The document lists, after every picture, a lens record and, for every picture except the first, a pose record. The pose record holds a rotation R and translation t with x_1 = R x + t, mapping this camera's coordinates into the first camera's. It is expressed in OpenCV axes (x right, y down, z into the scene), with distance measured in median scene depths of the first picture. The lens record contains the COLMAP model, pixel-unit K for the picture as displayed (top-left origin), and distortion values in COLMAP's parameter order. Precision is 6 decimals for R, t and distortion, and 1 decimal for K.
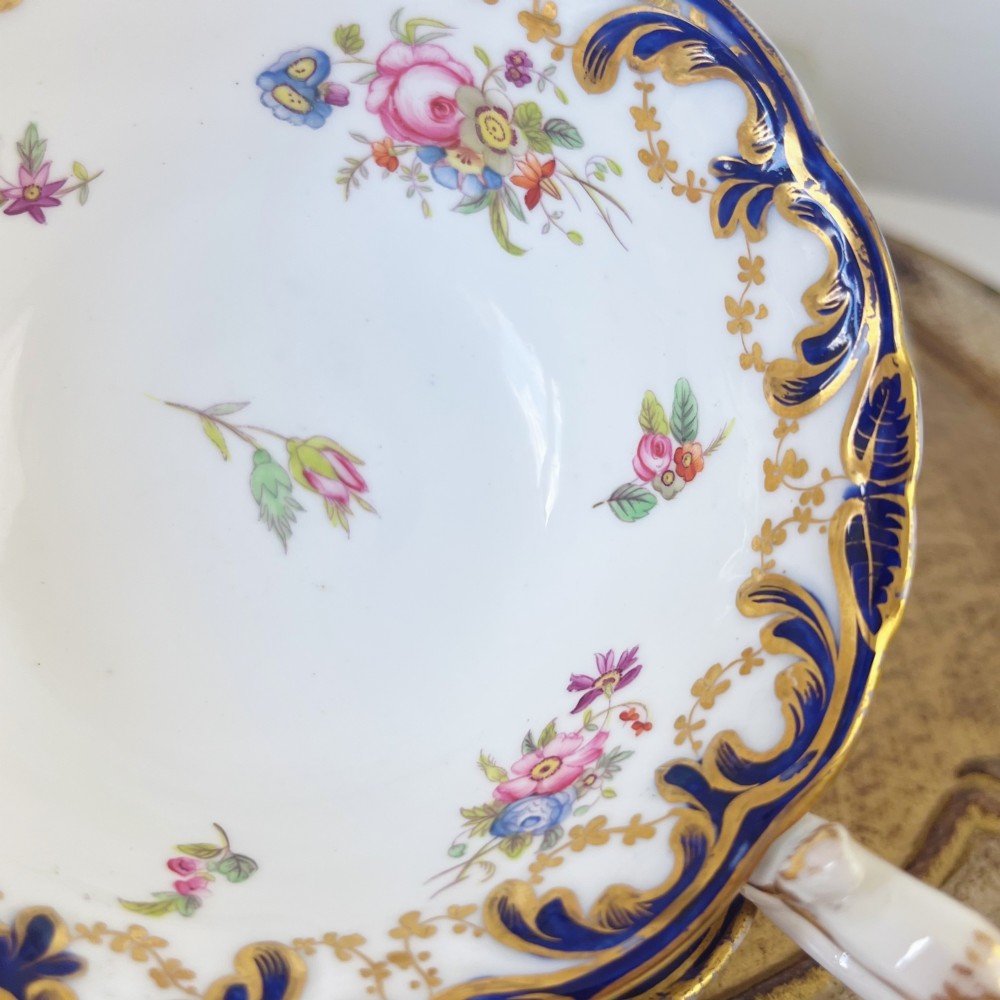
lens RADIAL K [[1287.5, 0, 503.6], [0, 1287.5, 509.9], [0, 0, 1]] dist [-0.004000, 0.000000]
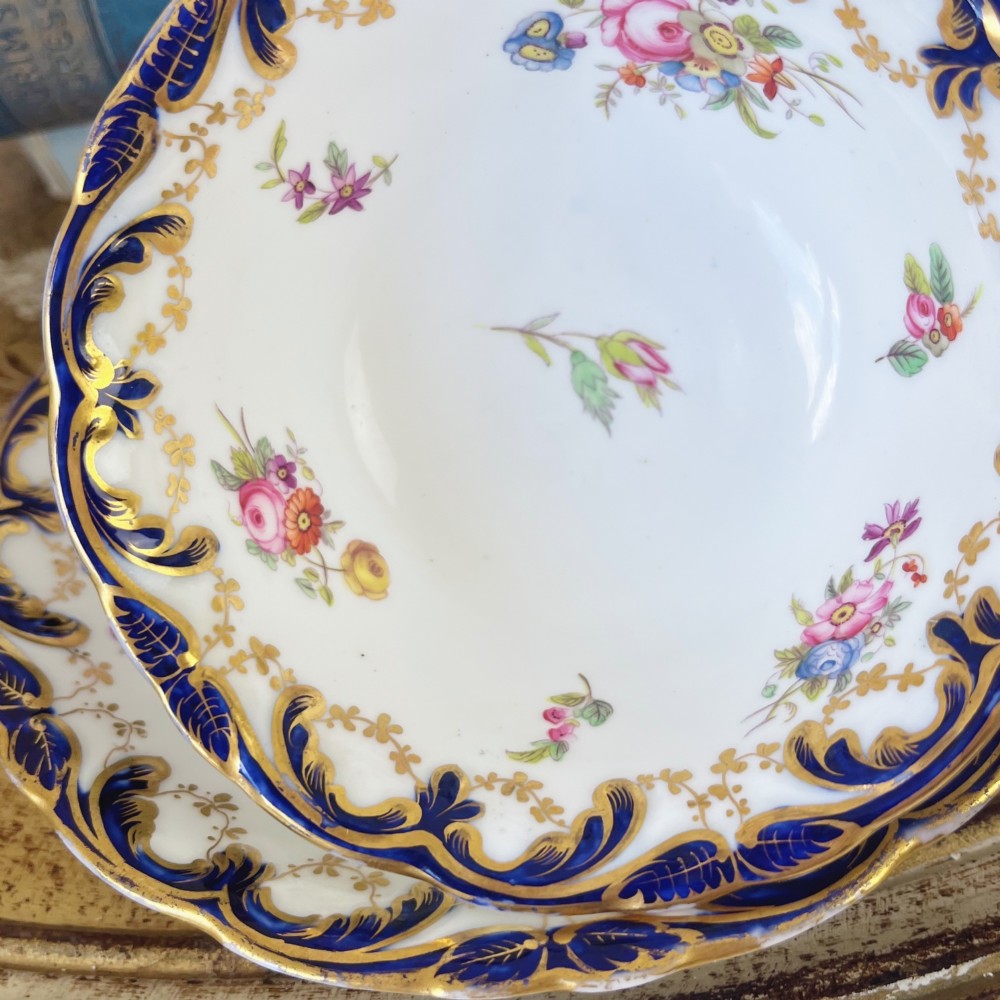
lens RADIAL K [[1287.5, 0, 499.4], [0, 1287.5, 493.7], [0, 0, 1]] dist [-0.004000, 0.000000]
pose [[0.925512, -0.108047, -0.362978, 0.170140], [0.186254, 0.964379, 0.187838, -0.169024], [0.329753, -0.241453, 0.912668, -0.121619]]
